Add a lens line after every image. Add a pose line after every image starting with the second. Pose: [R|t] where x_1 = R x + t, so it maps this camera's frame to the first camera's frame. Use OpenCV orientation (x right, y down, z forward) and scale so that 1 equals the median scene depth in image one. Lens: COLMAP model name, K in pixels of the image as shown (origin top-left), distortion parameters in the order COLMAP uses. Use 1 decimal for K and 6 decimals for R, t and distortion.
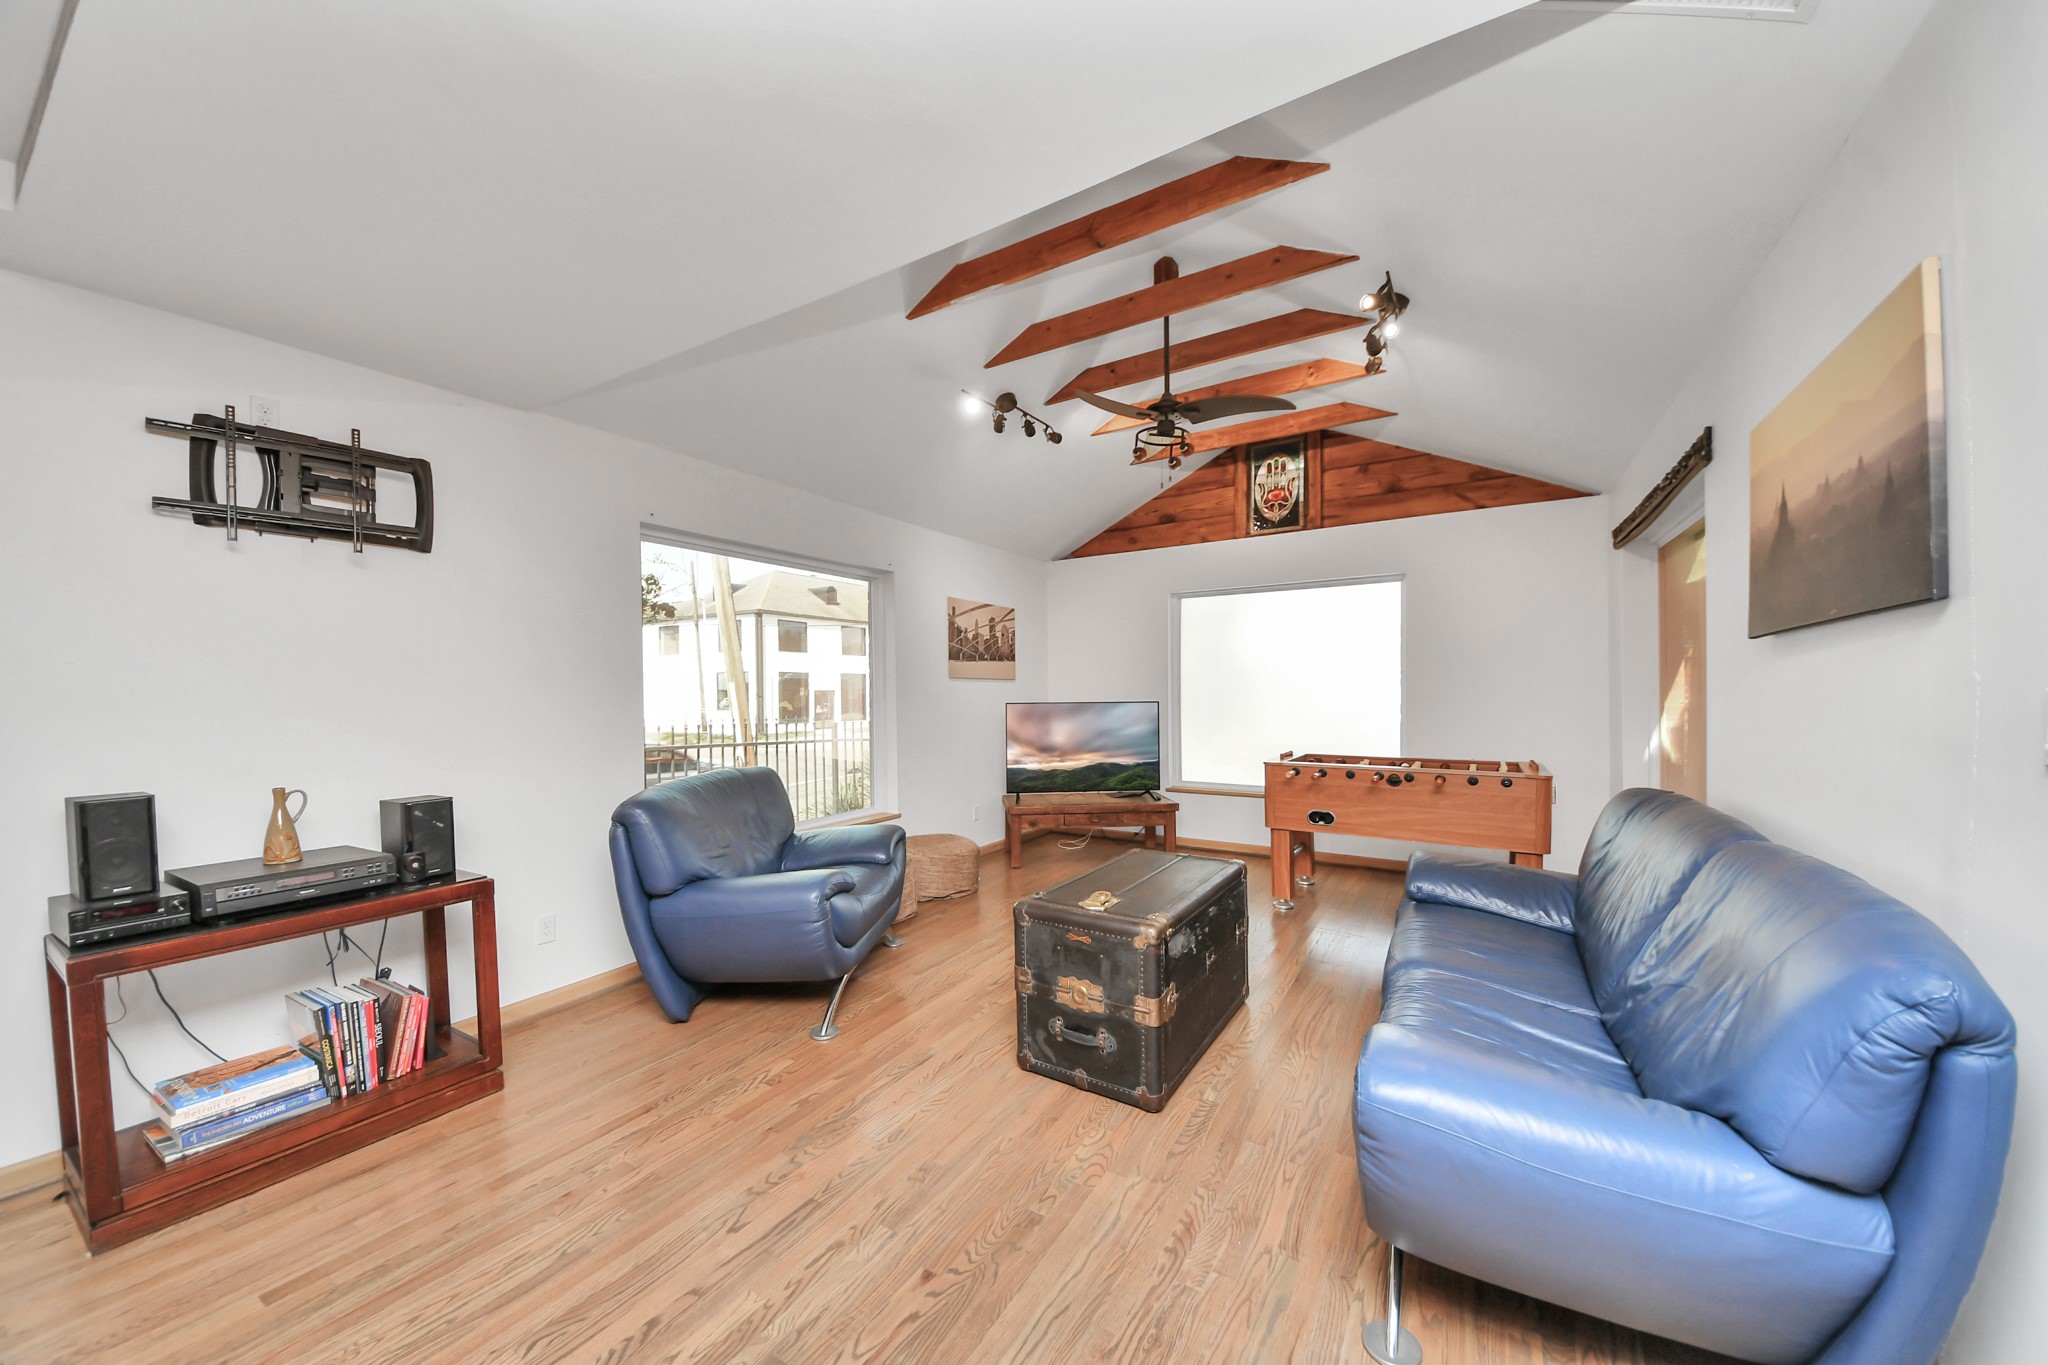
lens RADIAL K [[730.7, 0, 1019.1], [0, 730.7, 696.7], [0, 0, 1]] dist [0.032321, -0.020730]
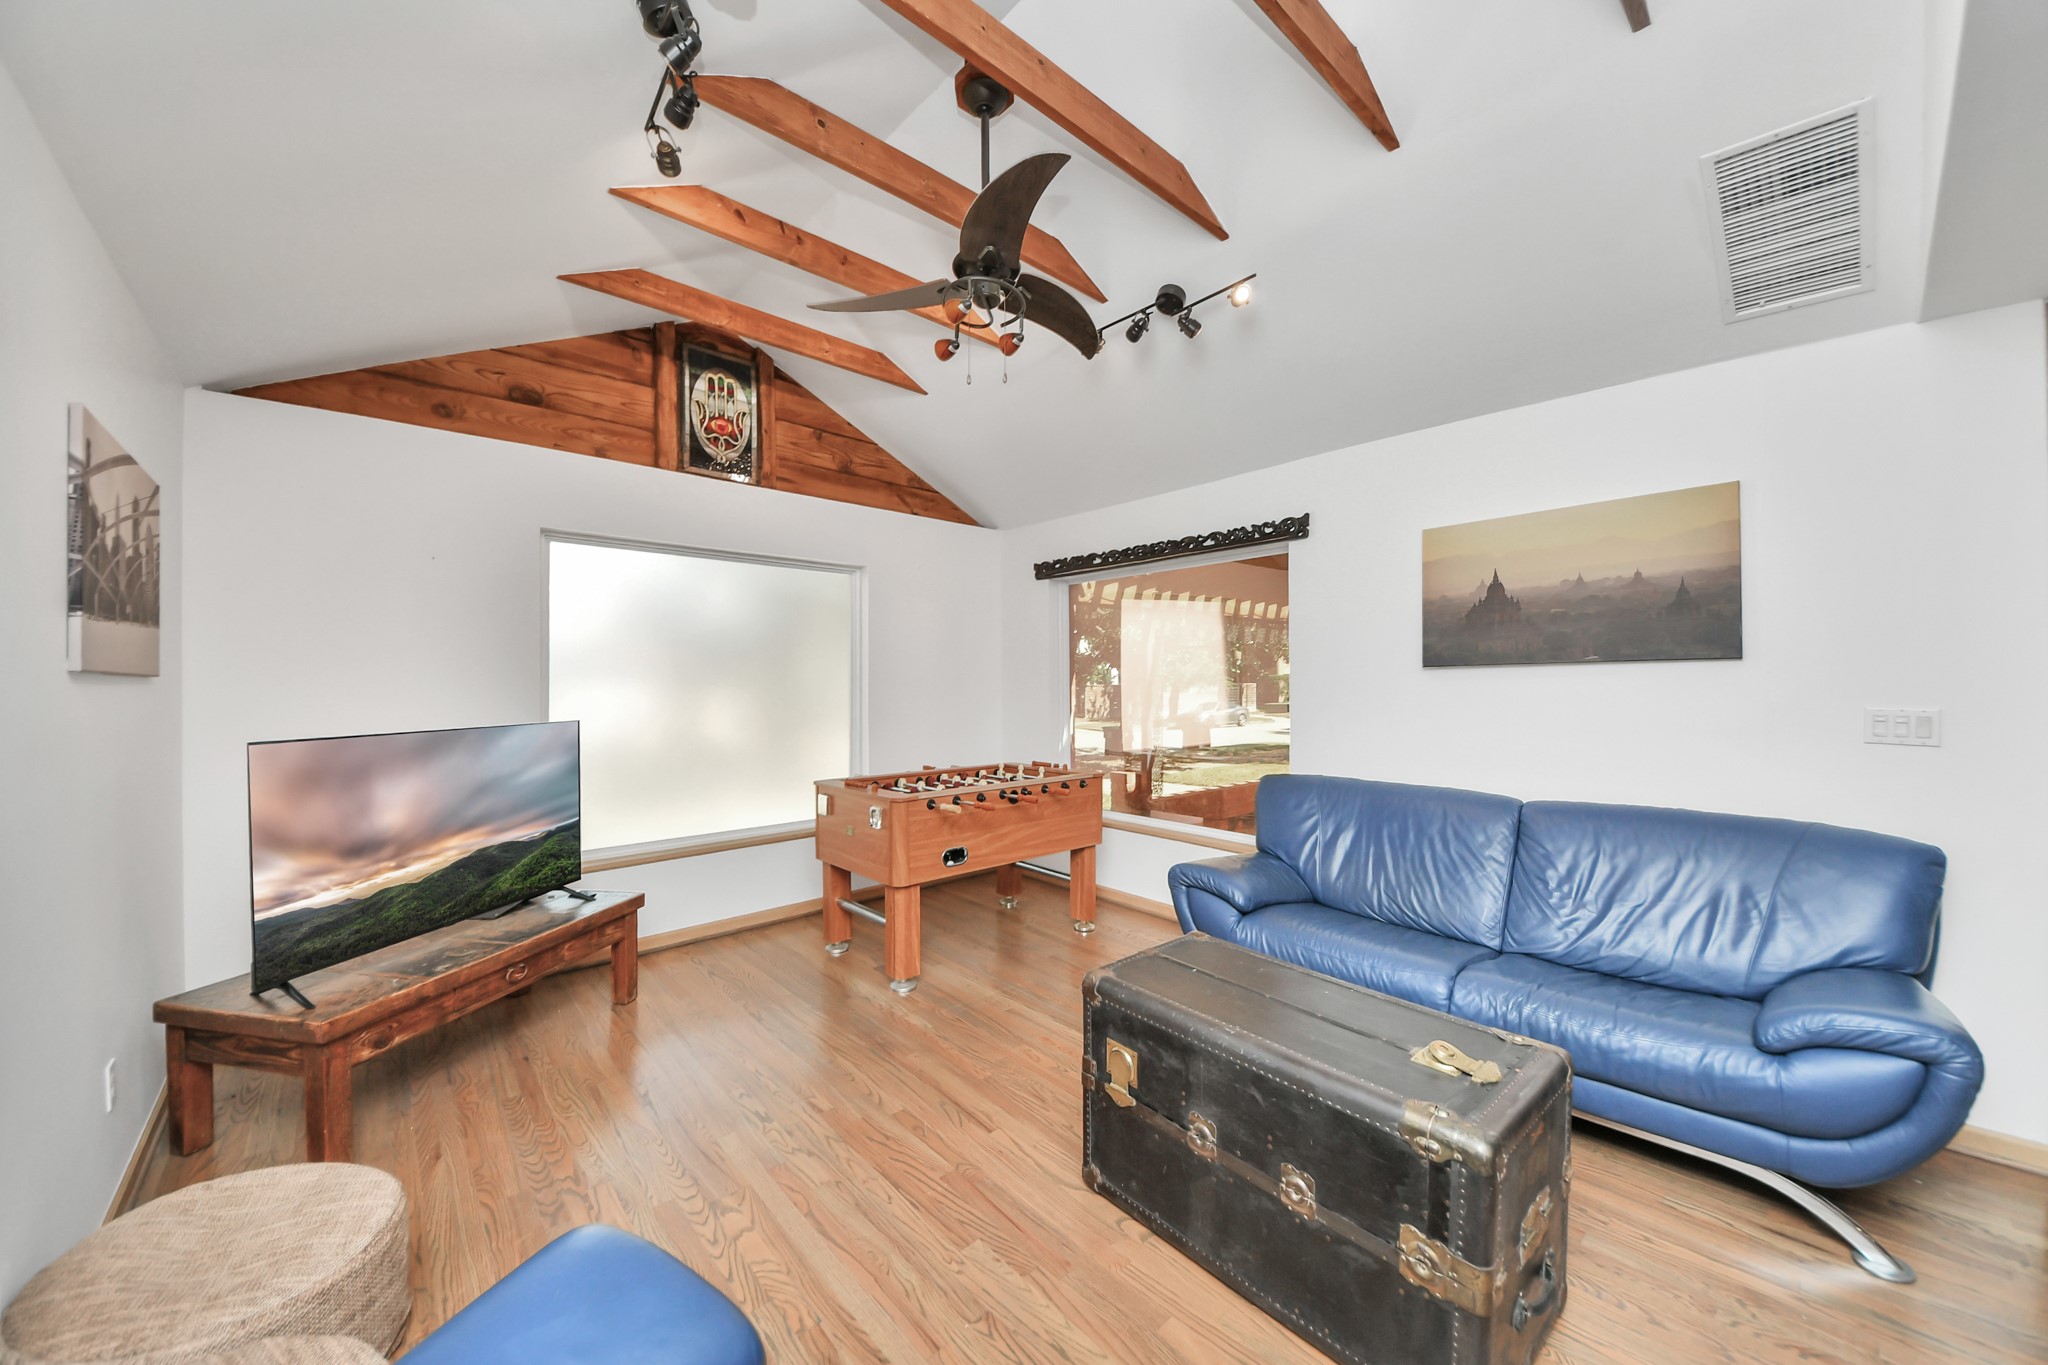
lens RADIAL K [[695.5, 0, 1024.0], [0, 695.5, 682.5], [0, 0, 1]] dist [0.029150, -0.016894]
pose [[0.273299, -0.005267, 0.961915, -0.241193], [0.007670, 0.999965, 0.003296, -0.019690], [-0.961899, 0.006477, 0.273330, 0.524808]]
